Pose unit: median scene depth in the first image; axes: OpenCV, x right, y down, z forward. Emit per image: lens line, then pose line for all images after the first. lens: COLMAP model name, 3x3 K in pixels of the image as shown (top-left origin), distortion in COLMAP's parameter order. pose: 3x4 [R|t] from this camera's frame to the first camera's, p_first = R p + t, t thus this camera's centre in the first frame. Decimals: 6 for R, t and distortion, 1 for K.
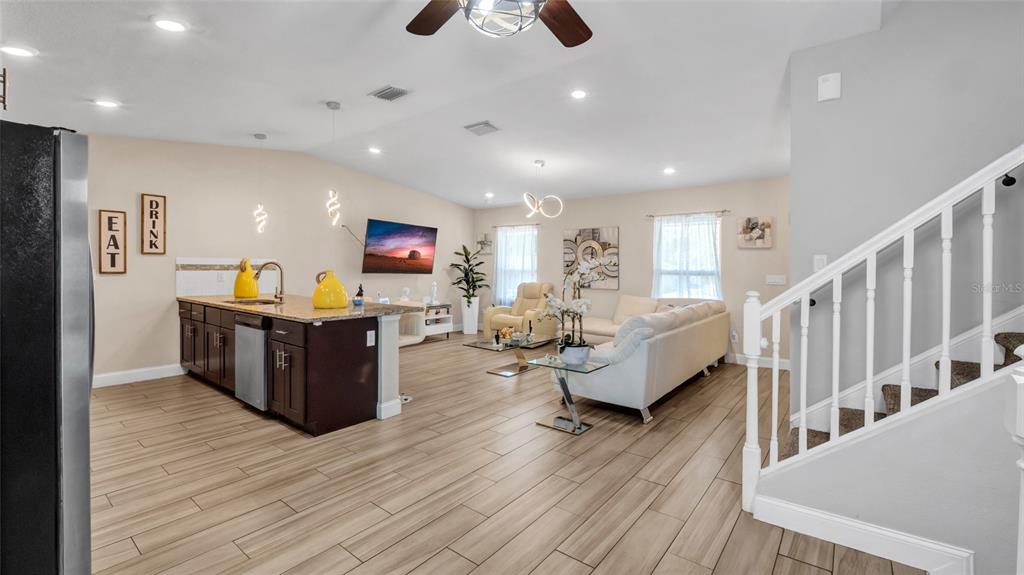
lens RADIAL K [[431.4, 0, 511.6], [0, 431.4, 274.8], [0, 0, 1]] dist [0.001022, -0.000124]
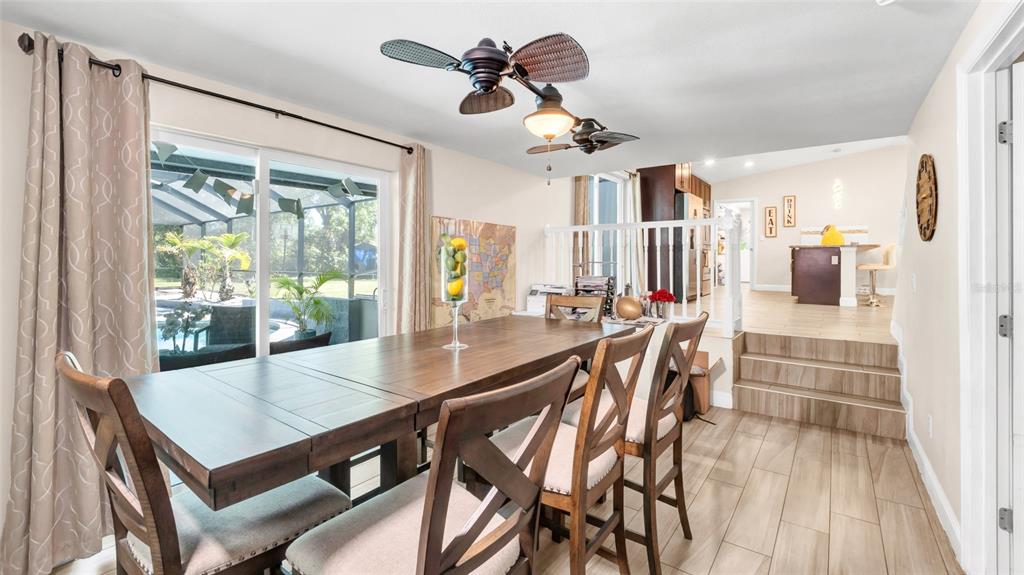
lens RADIAL K [[454.2, 0, 513.3], [0, 454.2, 257.8], [0, 0, 1]] dist [-0.000379, -0.000093]
pose [[0.047497, -0.016037, -0.998743, 1.287104], [-0.013642, 0.999767, -0.016702, 0.160810], [0.998778, 0.014418, 0.047267, -0.366090]]
